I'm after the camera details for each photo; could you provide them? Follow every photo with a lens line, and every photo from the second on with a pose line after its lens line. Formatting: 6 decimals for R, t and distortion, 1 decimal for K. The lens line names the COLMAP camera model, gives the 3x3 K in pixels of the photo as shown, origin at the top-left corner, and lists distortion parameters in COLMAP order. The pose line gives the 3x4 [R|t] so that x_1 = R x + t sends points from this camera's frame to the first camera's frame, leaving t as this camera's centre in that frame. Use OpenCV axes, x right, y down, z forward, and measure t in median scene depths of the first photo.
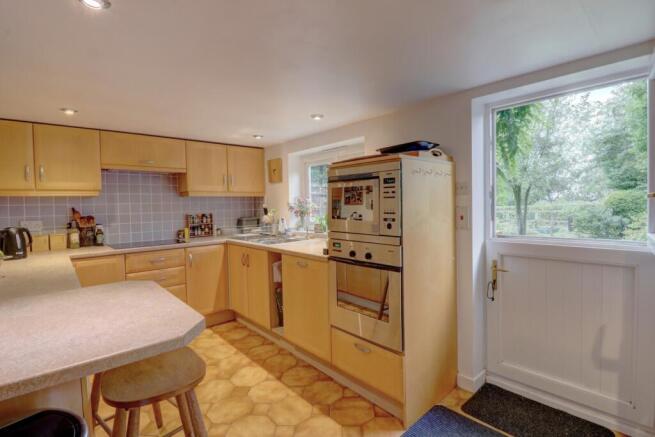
lens RADIAL K [[325.3, 0, 331.8], [0, 325.3, 215.3], [0, 0, 1]] dist [-0.014418, -0.000225]
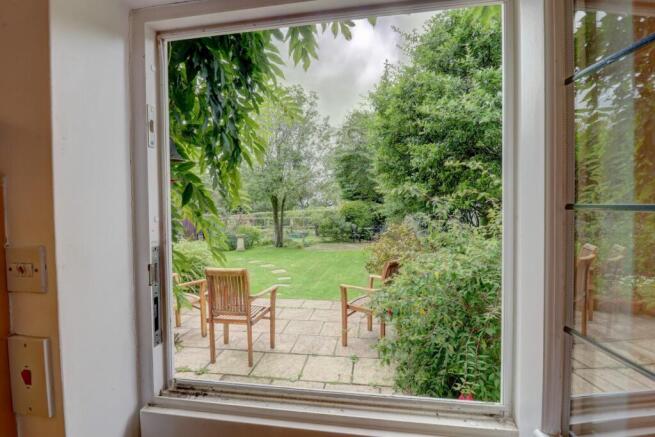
lens RADIAL K [[318.6, 0, 326.4], [0, 318.6, 214.7], [0, 0, 1]] dist [-0.009522, -0.001041]
pose [[0.783575, -0.011143, 0.621197, 0.384183], [0.018223, 0.999821, -0.005052, -0.109729], [-0.621029, 0.015278, 0.783638, 0.555385]]
